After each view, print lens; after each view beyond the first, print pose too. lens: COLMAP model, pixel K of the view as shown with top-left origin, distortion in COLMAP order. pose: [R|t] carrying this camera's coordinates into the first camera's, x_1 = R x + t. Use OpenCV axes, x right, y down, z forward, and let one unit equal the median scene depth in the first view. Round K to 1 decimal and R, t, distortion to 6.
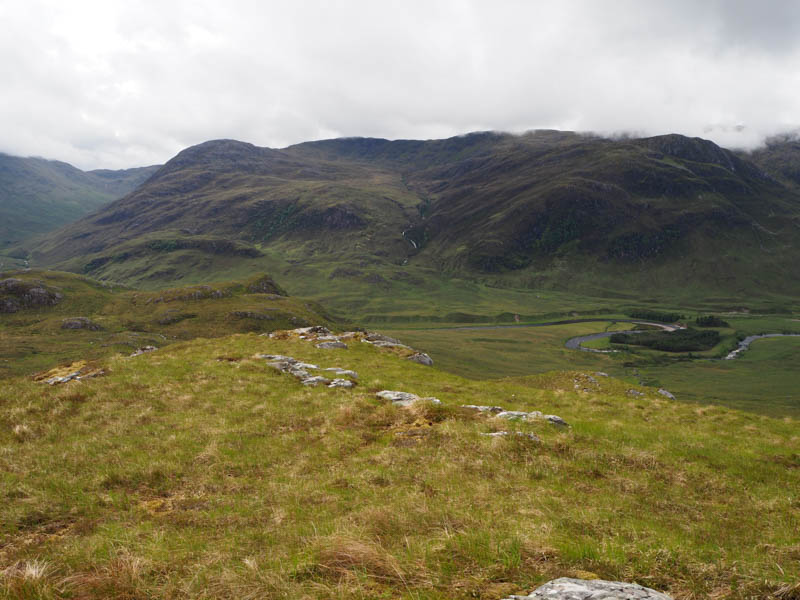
lens RADIAL K [[673.4, 0, 400.5], [0, 673.4, 298.7], [0, 0, 1]] dist [-0.038010, 0.007451]
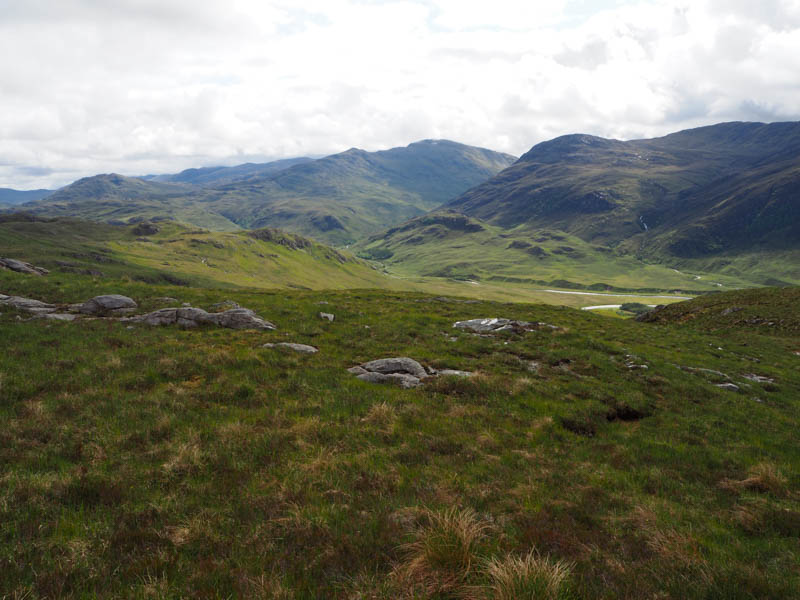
lens RADIAL K [[673.4, 0, 397.7], [0, 673.4, 299.9], [0, 0, 1]] dist [-0.038010, 0.007451]
pose [[0.714554, 0.103445, -0.691890, 0.627230], [-0.084692, 0.994524, 0.061226, 0.006380], [0.694435, 0.014848, 0.719402, -0.086555]]
